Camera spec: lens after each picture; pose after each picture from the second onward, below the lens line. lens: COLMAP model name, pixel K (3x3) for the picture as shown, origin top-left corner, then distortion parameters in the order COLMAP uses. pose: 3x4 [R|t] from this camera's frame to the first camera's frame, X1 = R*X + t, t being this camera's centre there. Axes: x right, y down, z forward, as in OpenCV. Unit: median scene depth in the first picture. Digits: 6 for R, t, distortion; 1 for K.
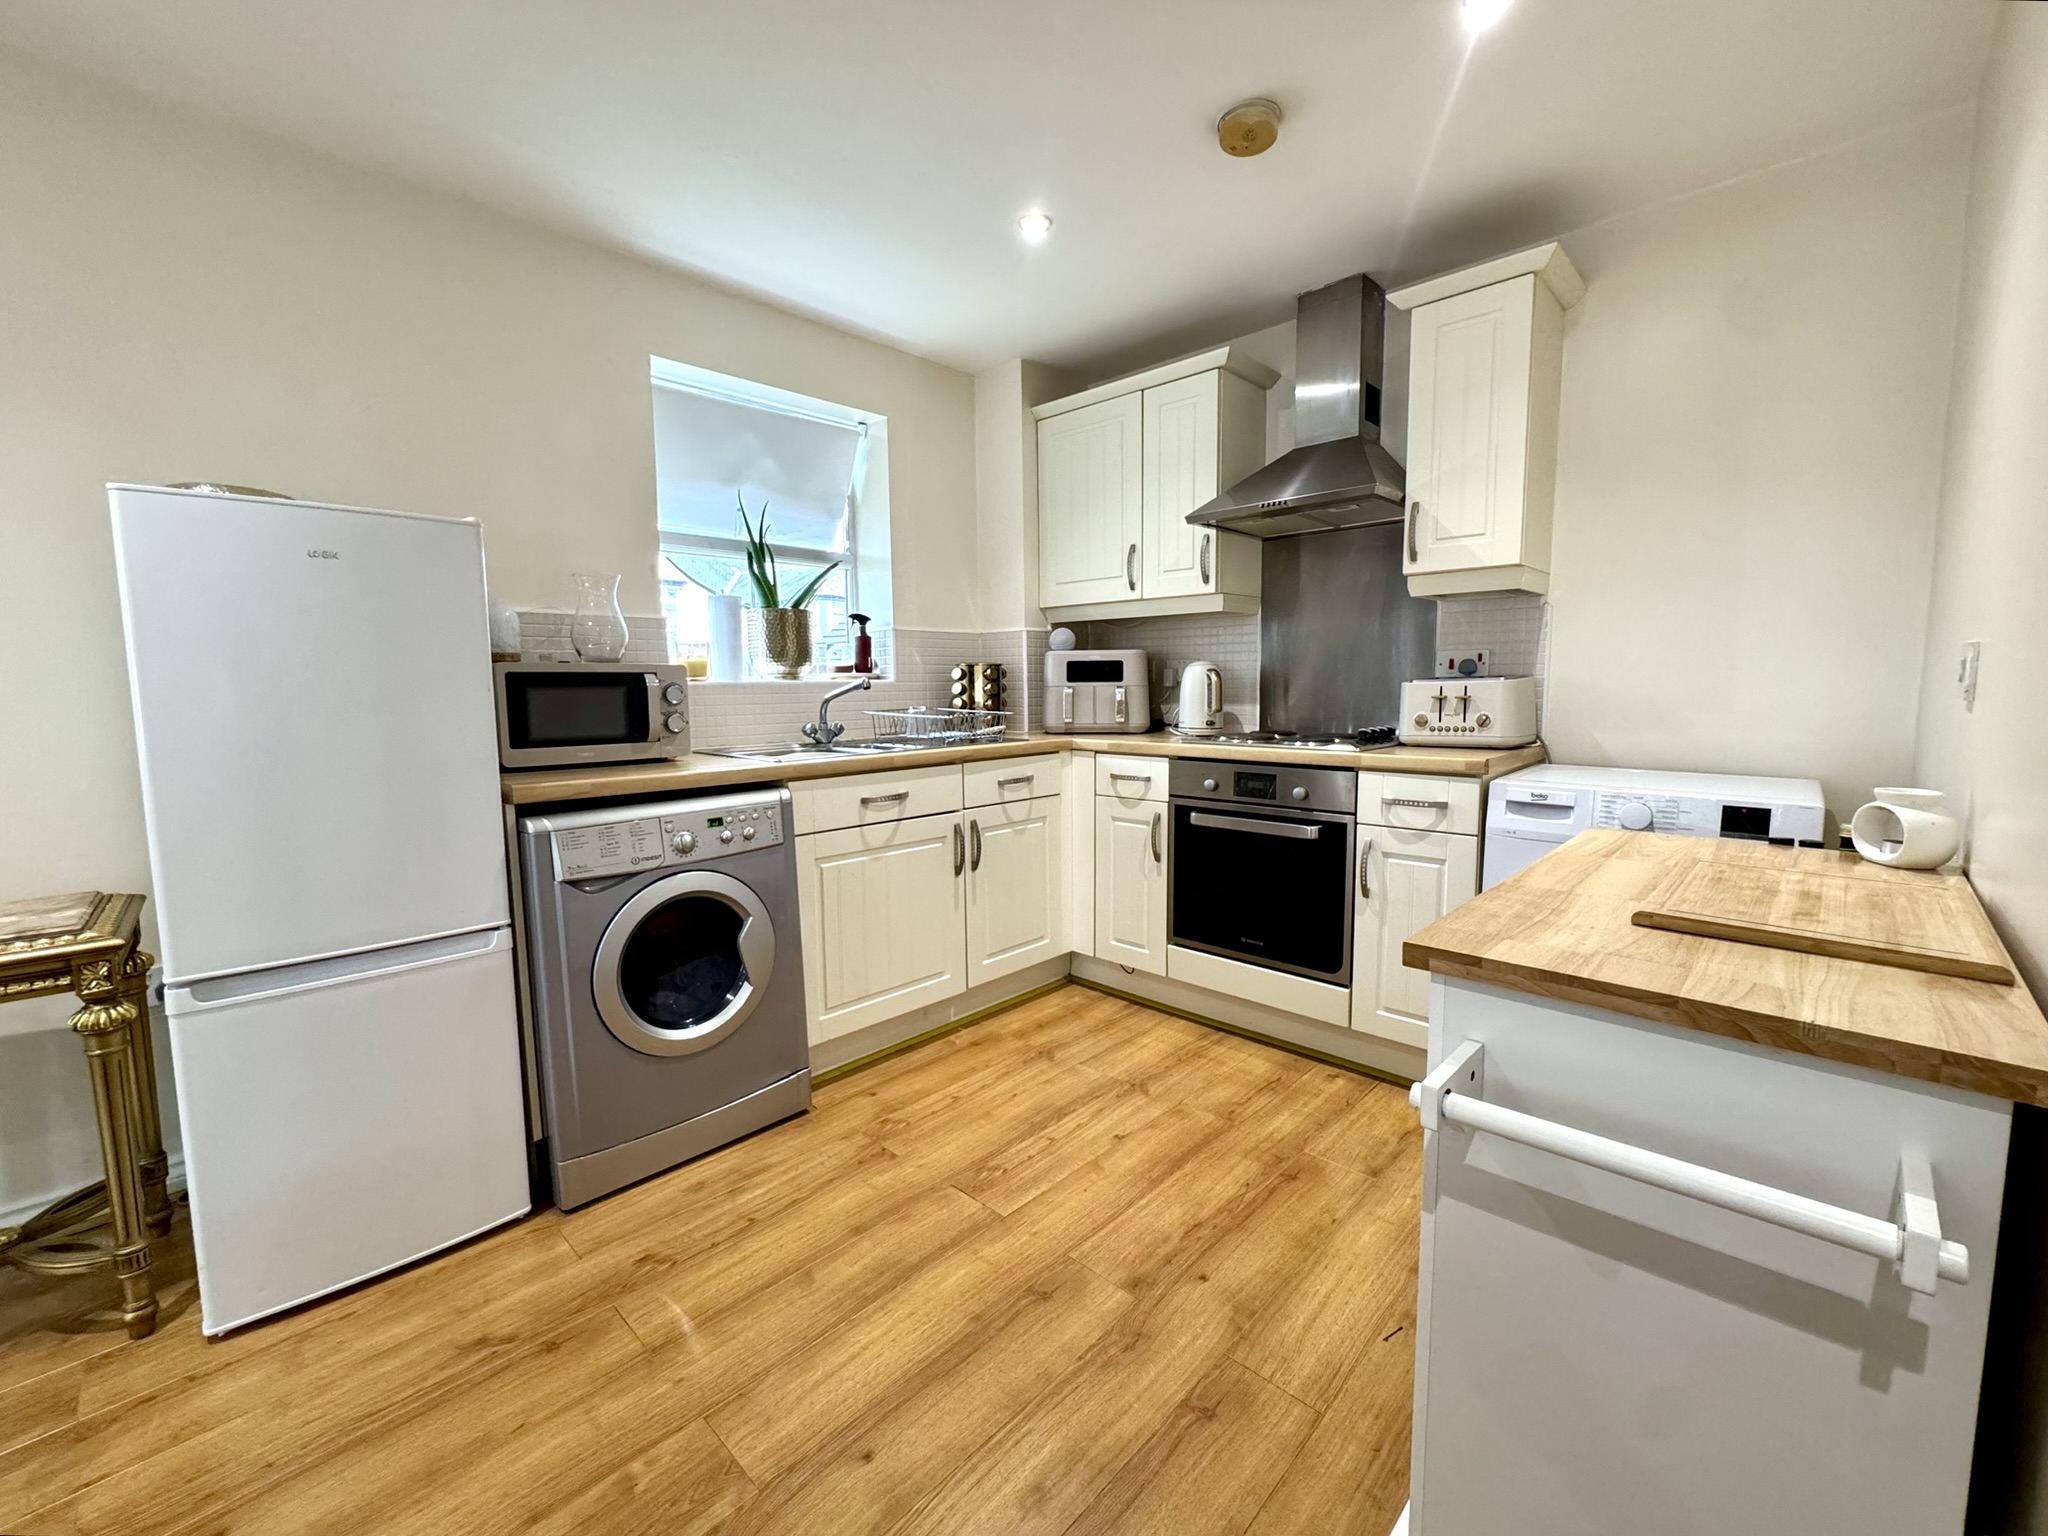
lens RADIAL K [[834.1, 0, 1032.8], [0, 834.1, 764.9], [0, 0, 1]] dist [-0.002073, 0.000333]
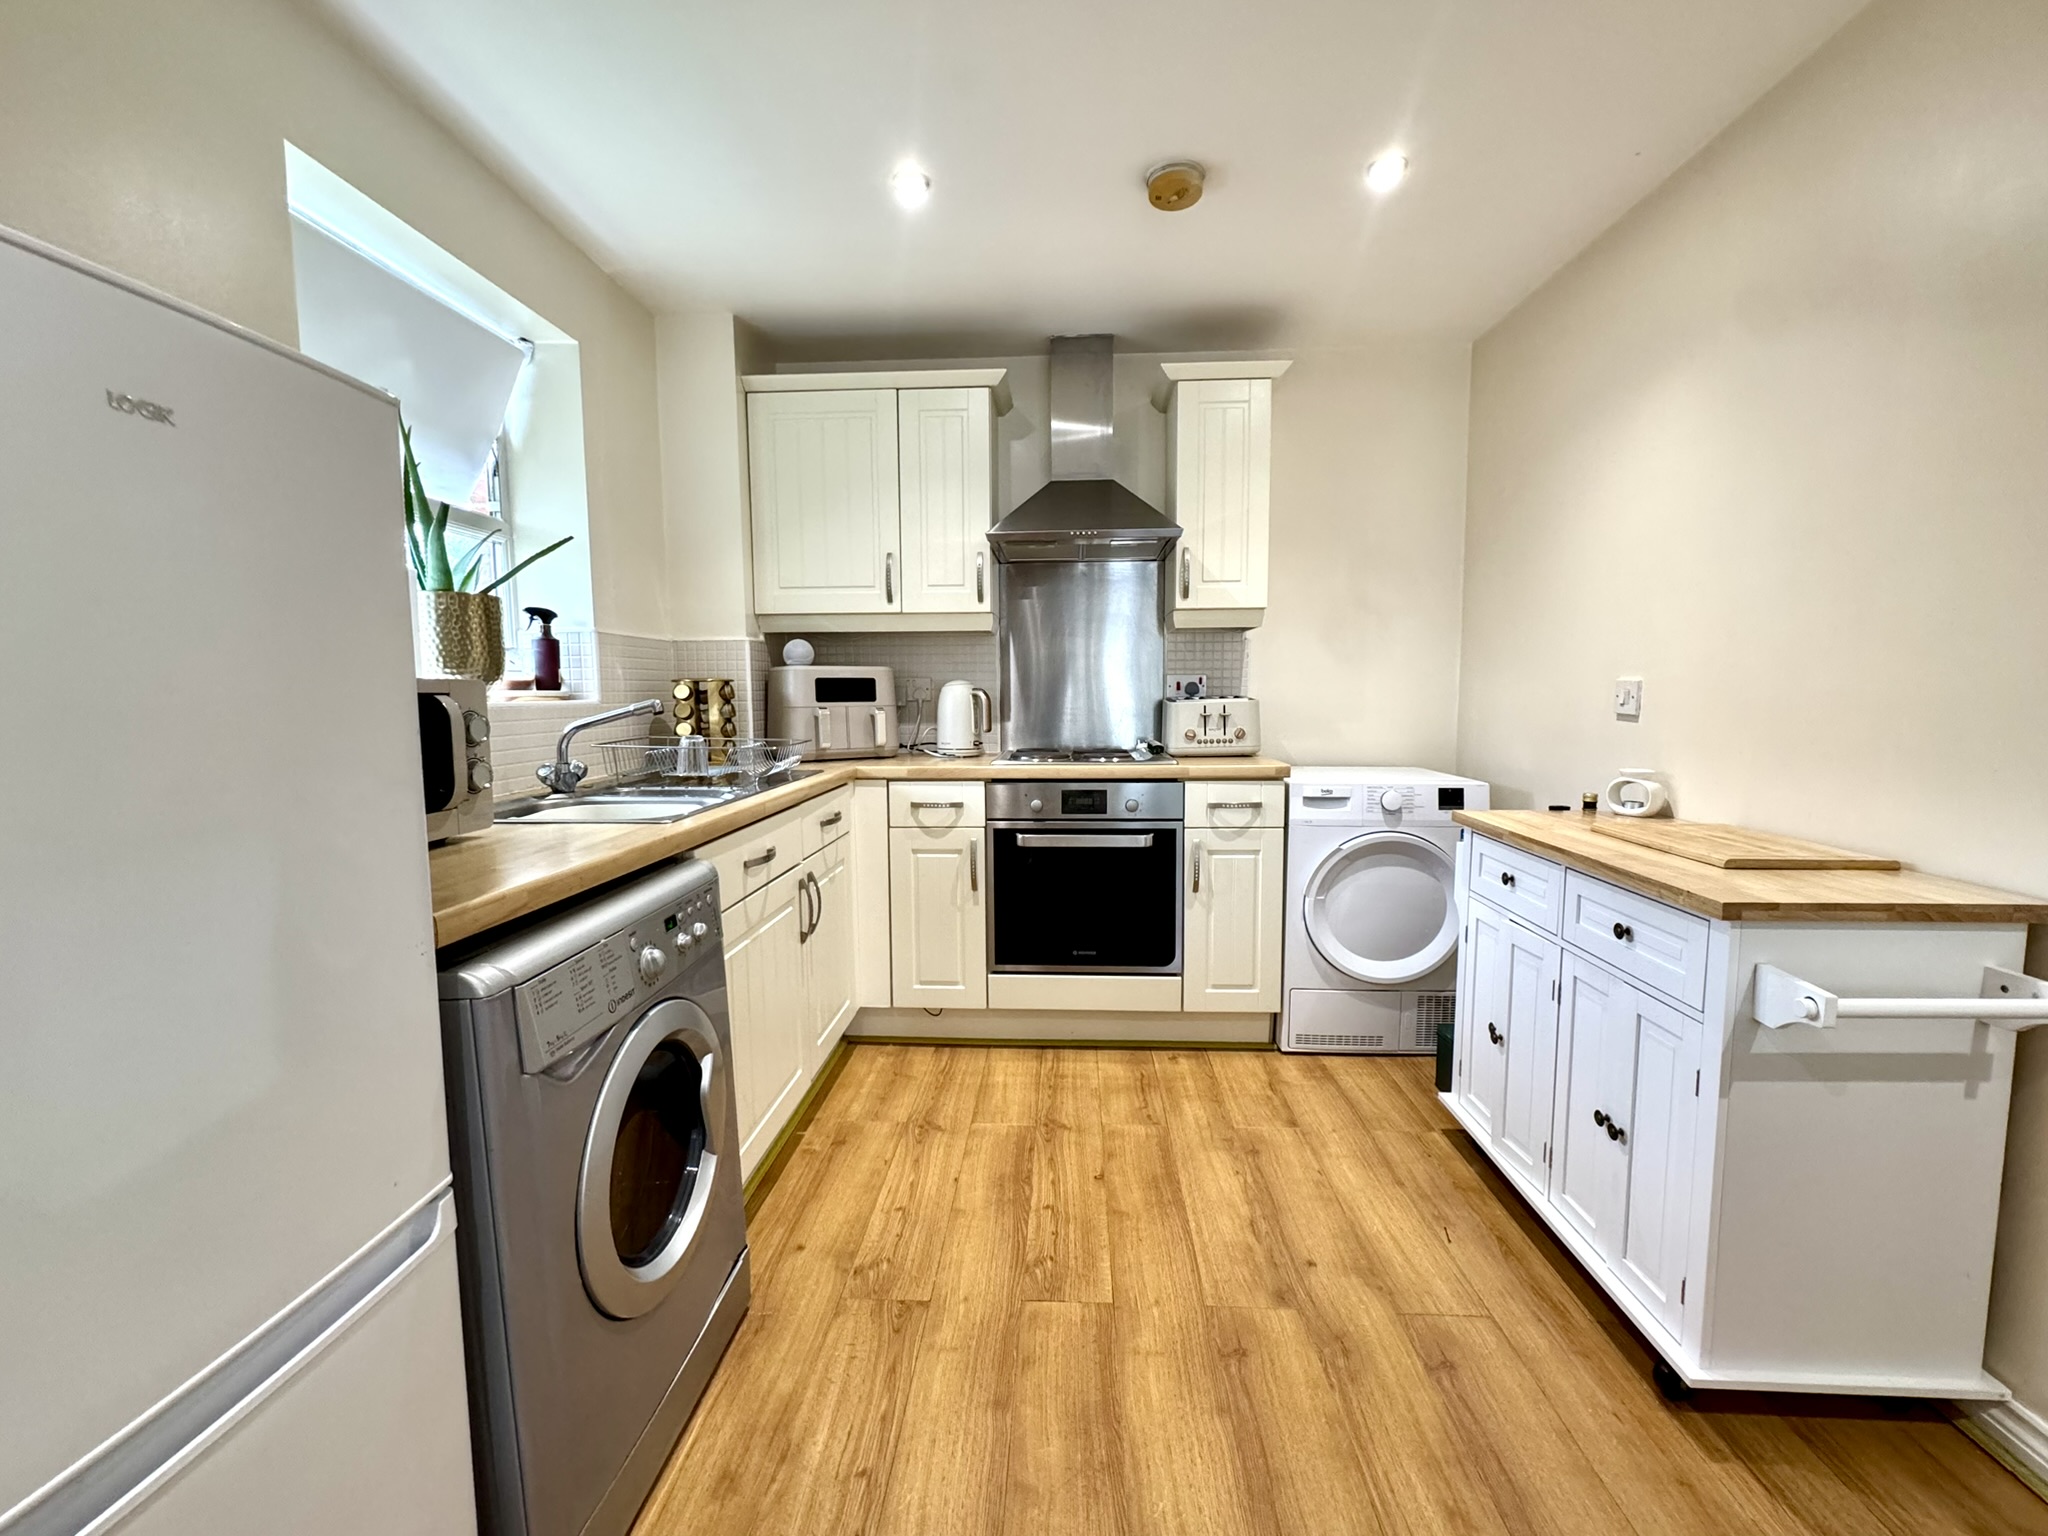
lens RADIAL K [[842.0, 0, 1020.1], [0, 842.0, 766.8], [0, 0, 1]] dist [-0.001177, -0.000364]
pose [[0.762920, -0.054149, 0.644221, -0.441318], [0.063789, 0.997929, 0.008338, -0.031024], [-0.643338, 0.034733, 0.764794, 0.234798]]
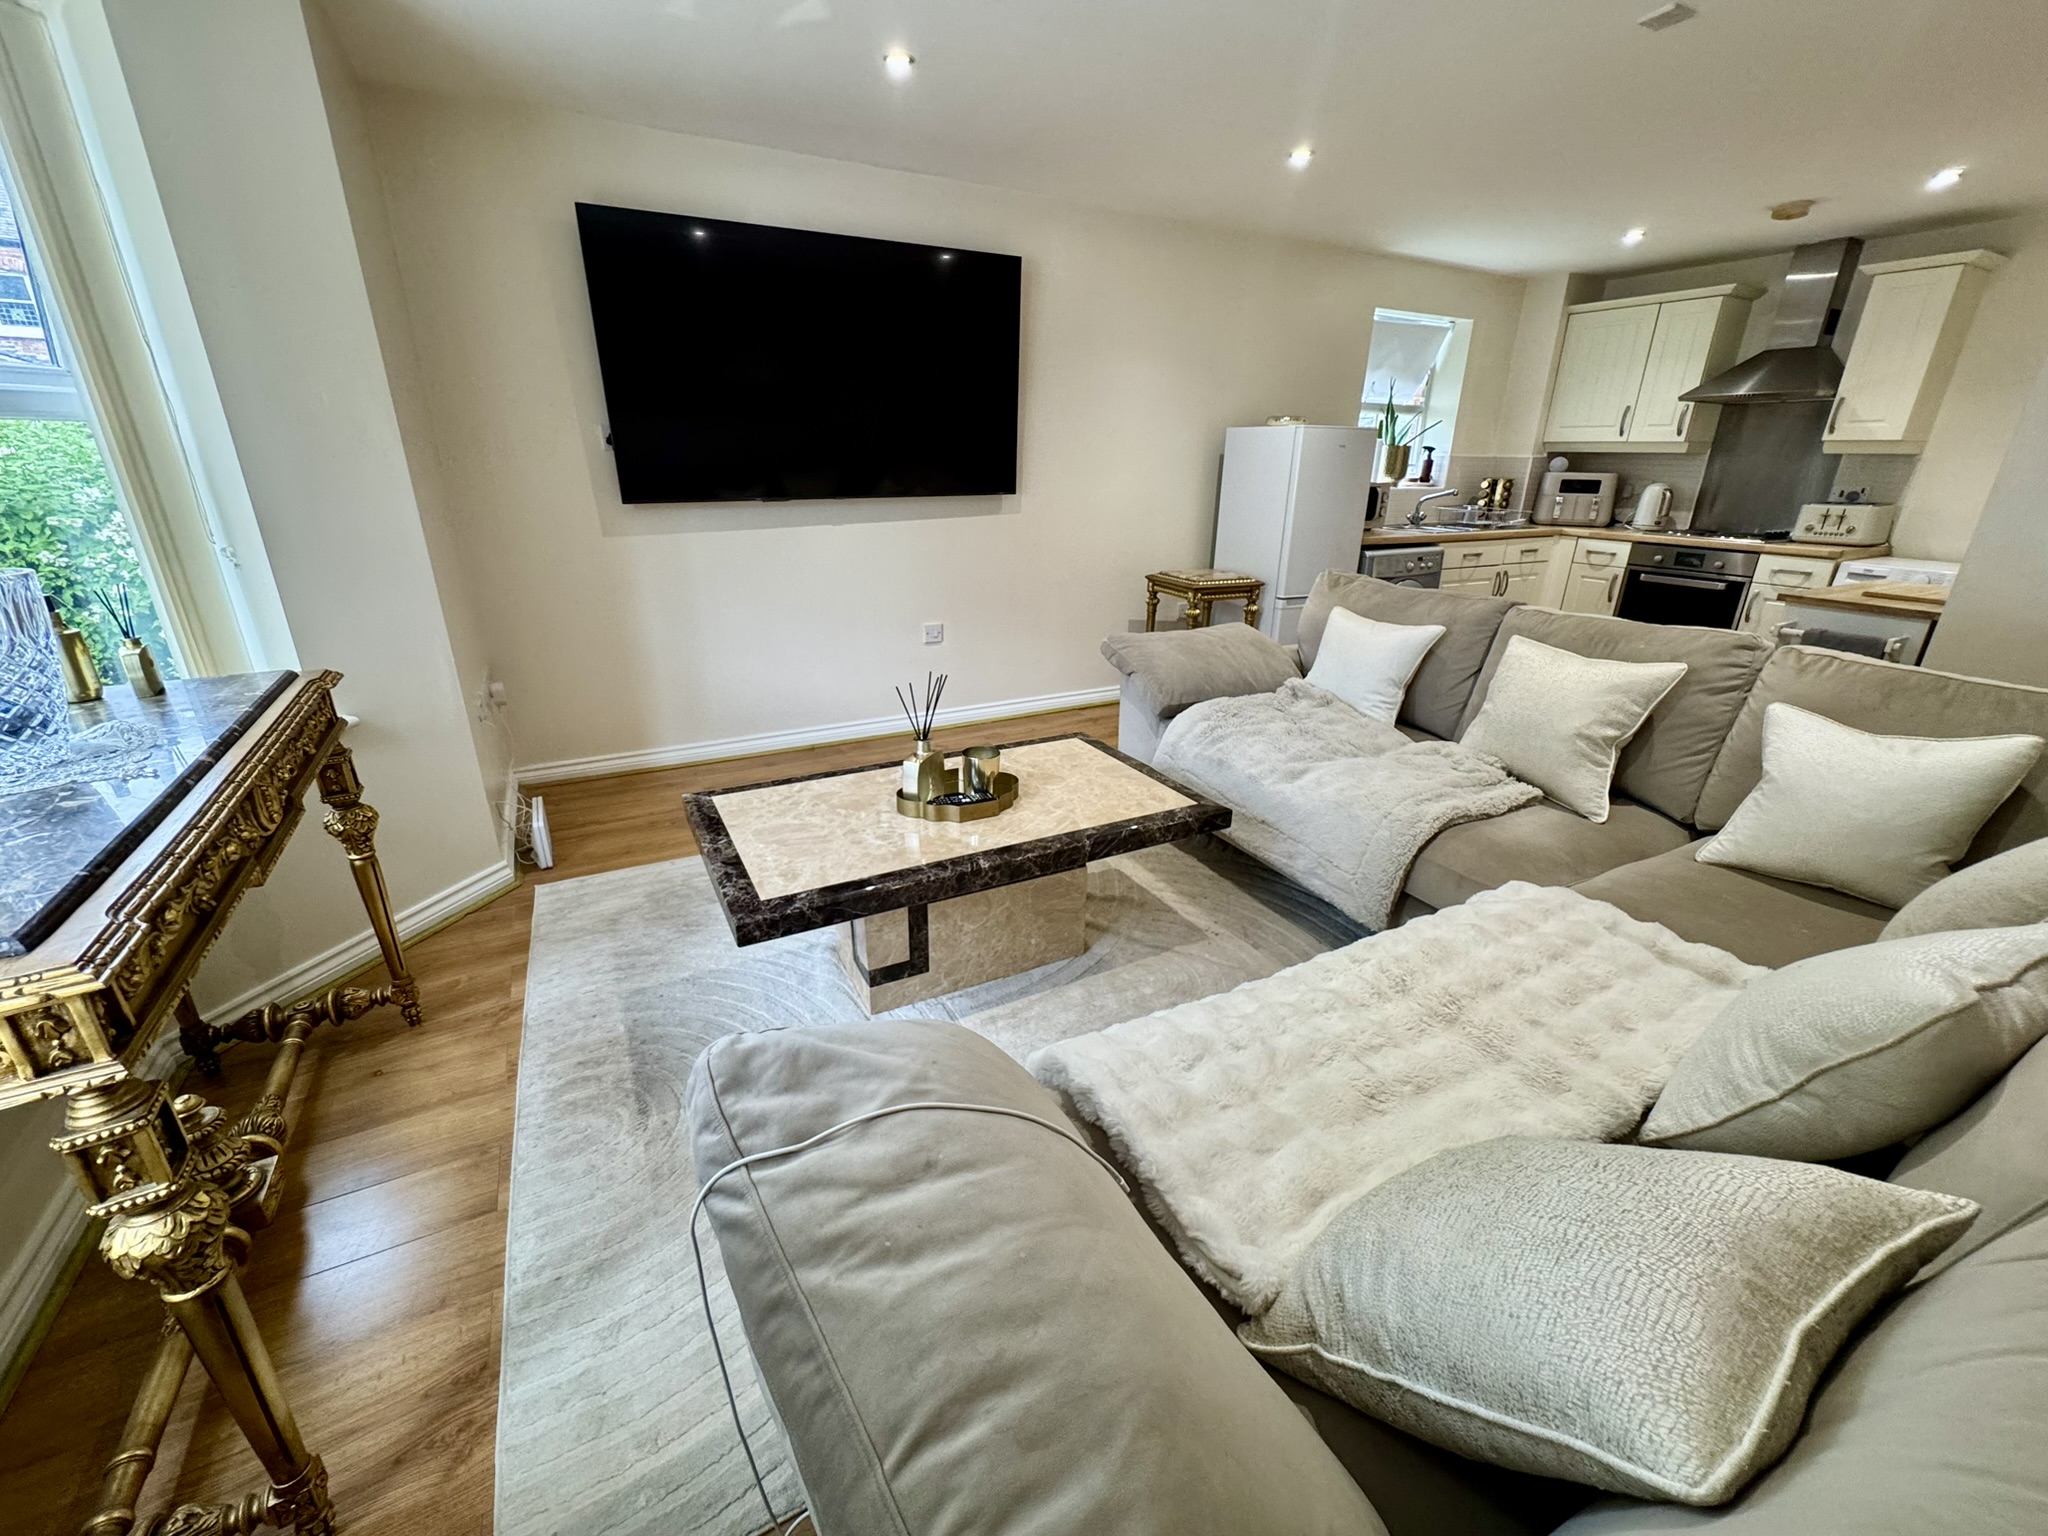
lens RADIAL K [[842.0, 0, 1020.1], [0, 842.0, 766.8], [0, 0, 1]] dist [-0.001177, -0.000364]
pose [[0.950235, 0.129614, -0.283291, -0.519074], [-0.053492, 0.963719, 0.261503, 0.054902], [0.306908, -0.233336, 0.922693, -1.195980]]
